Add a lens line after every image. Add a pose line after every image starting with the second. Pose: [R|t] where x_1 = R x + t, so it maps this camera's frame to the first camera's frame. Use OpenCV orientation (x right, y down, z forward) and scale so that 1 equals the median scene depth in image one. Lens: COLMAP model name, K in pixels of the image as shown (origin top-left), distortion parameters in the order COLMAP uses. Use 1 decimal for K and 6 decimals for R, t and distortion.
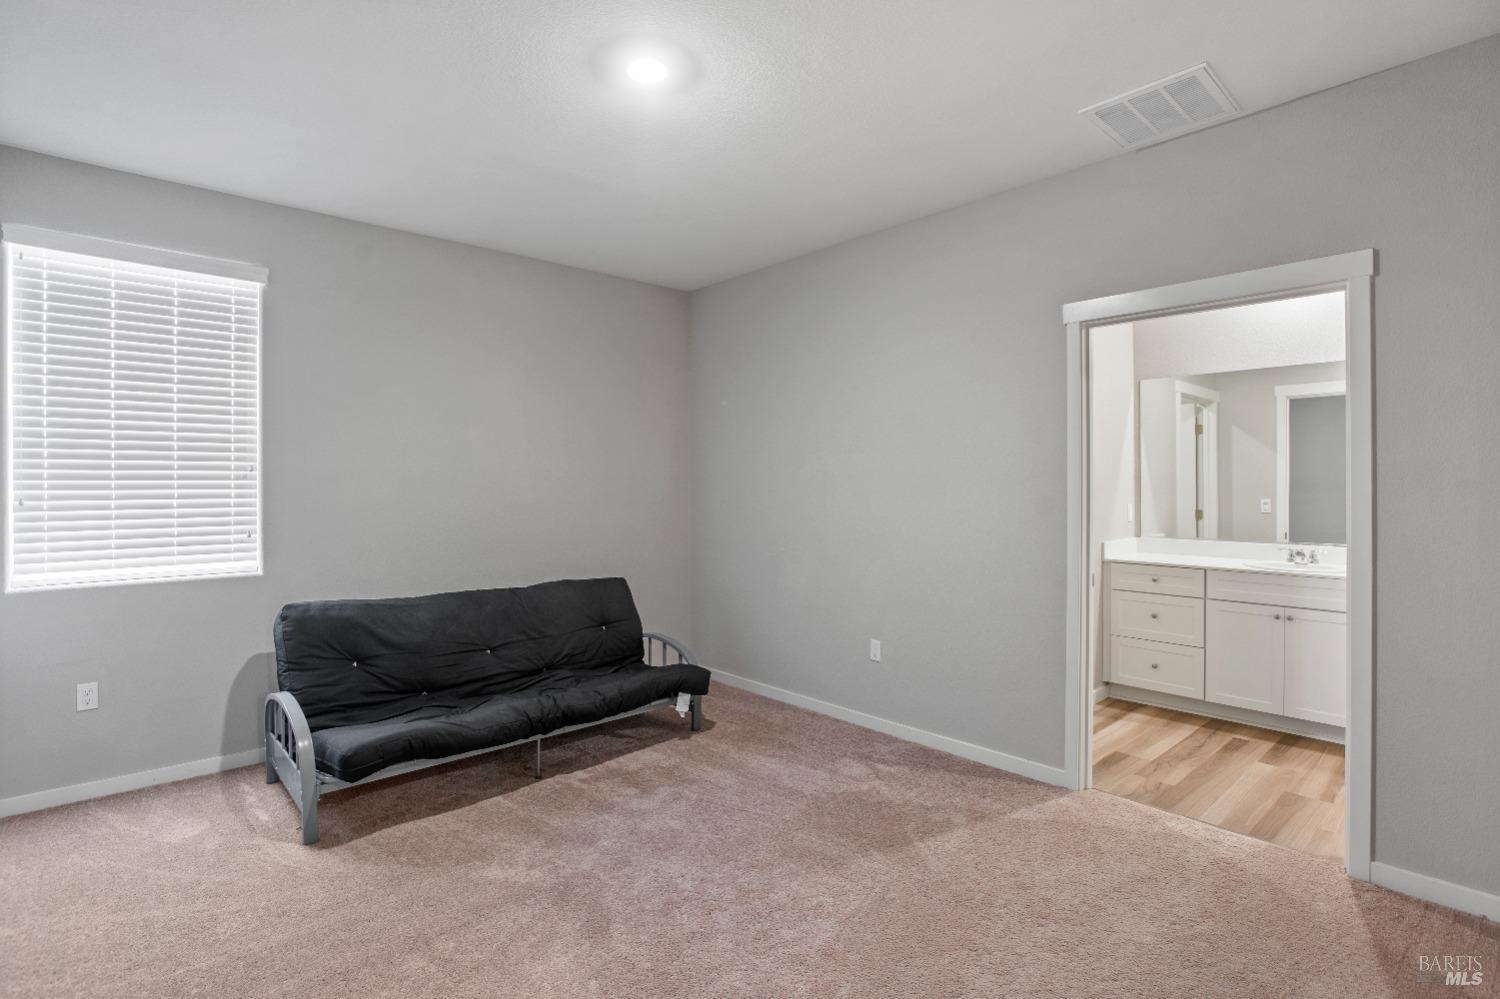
lens RADIAL K [[734.7, 0, 750.0], [0, 734.7, 499.5], [0, 0, 1]] dist [-0.015235, -0.000152]
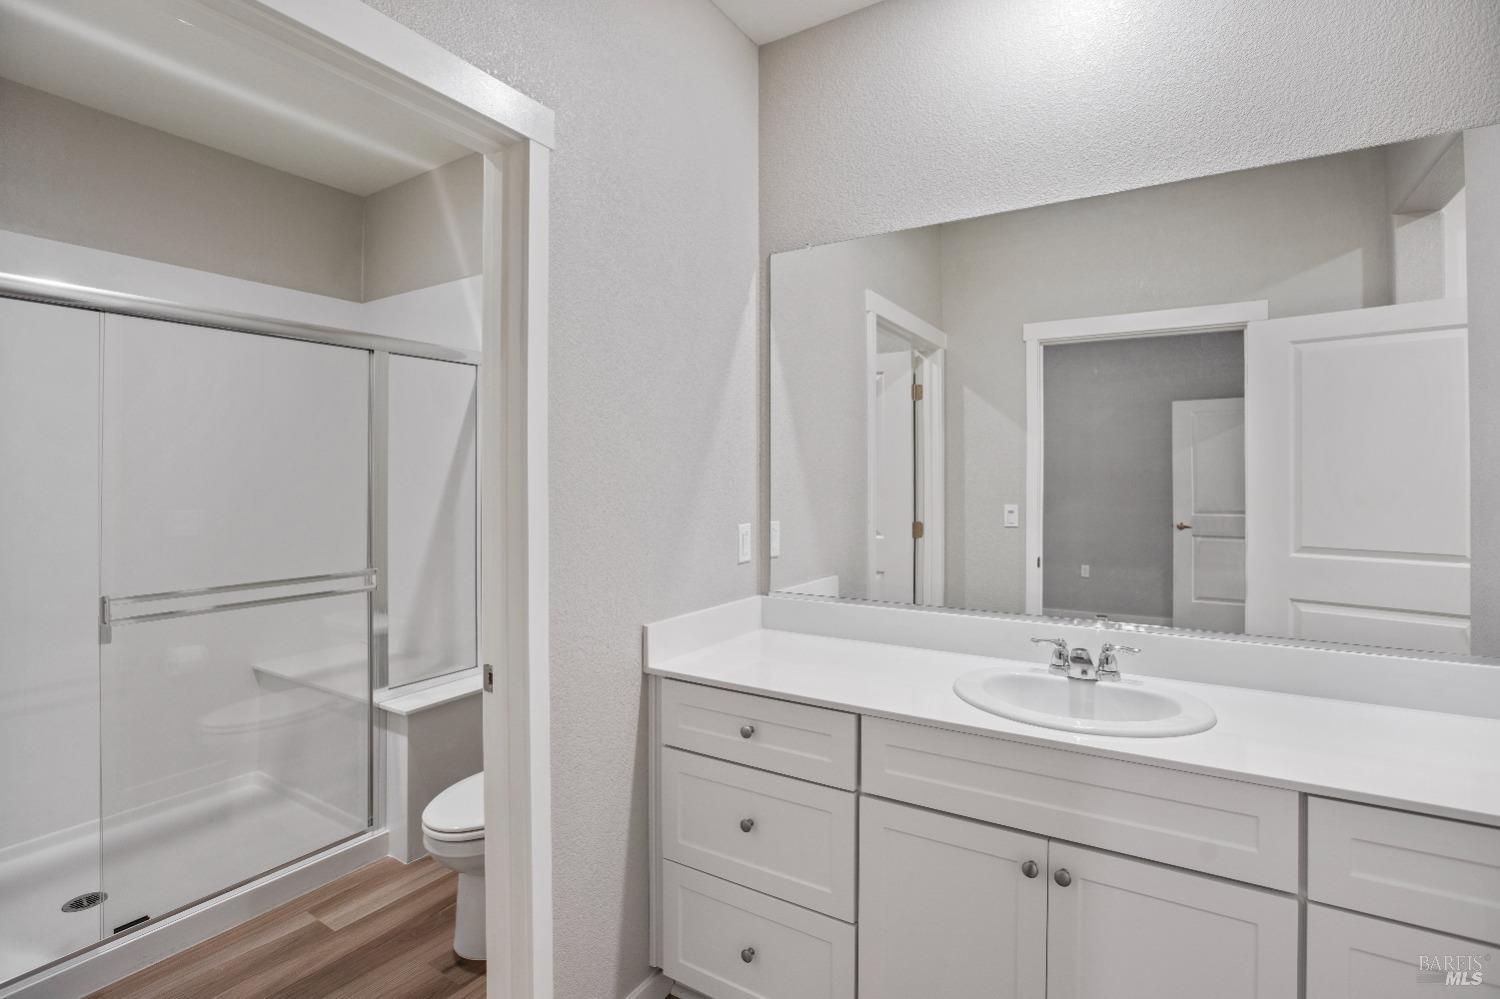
lens RADIAL K [[728.5, 0, 777.6], [0, 728.5, 477.8], [0, 0, 1]] dist [-0.019356, -0.000334]
pose [[0.955894, 0.010353, 0.293531, 0.405662], [-0.004397, 0.999771, -0.020944, -0.012207], [-0.293680, 0.018730, 0.955720, 0.563902]]
